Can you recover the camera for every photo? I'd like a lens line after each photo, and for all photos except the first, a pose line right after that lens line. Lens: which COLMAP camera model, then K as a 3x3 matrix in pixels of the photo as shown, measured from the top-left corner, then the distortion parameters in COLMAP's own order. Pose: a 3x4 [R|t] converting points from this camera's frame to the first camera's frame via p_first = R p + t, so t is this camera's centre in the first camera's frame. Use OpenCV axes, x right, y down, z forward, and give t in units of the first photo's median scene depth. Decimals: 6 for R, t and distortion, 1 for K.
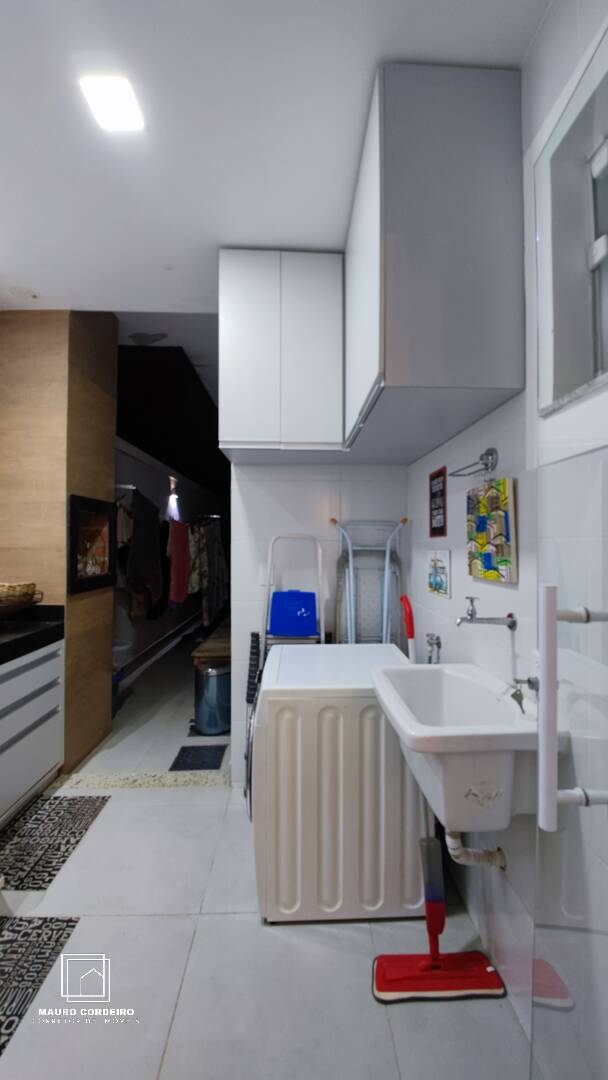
lens RADIAL K [[406.9, 0, 311.6], [0, 406.9, 542.0], [0, 0, 1]] dist [-0.003618, -0.006053]
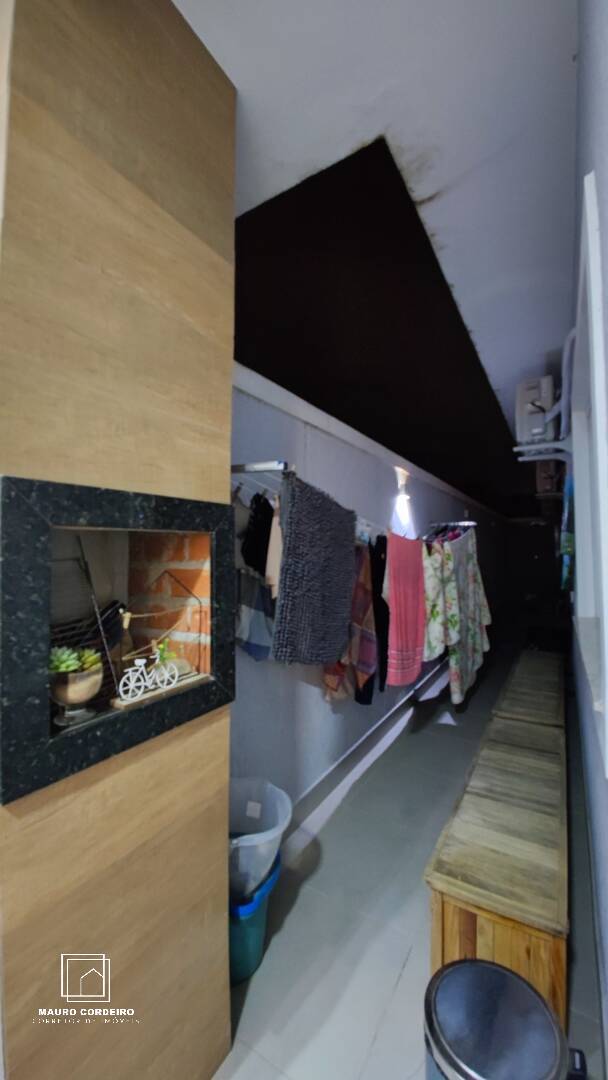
lens RADIAL K [[406.9, 0, 311.6], [0, 406.9, 542.0], [0, 0, 1]] dist [-0.003618, -0.006053]
pose [[0.831369, -0.025540, -0.555134, -0.107577], [0.014448, 0.999599, -0.024351, -0.026953], [0.555533, 0.012224, 0.831405, 0.413047]]
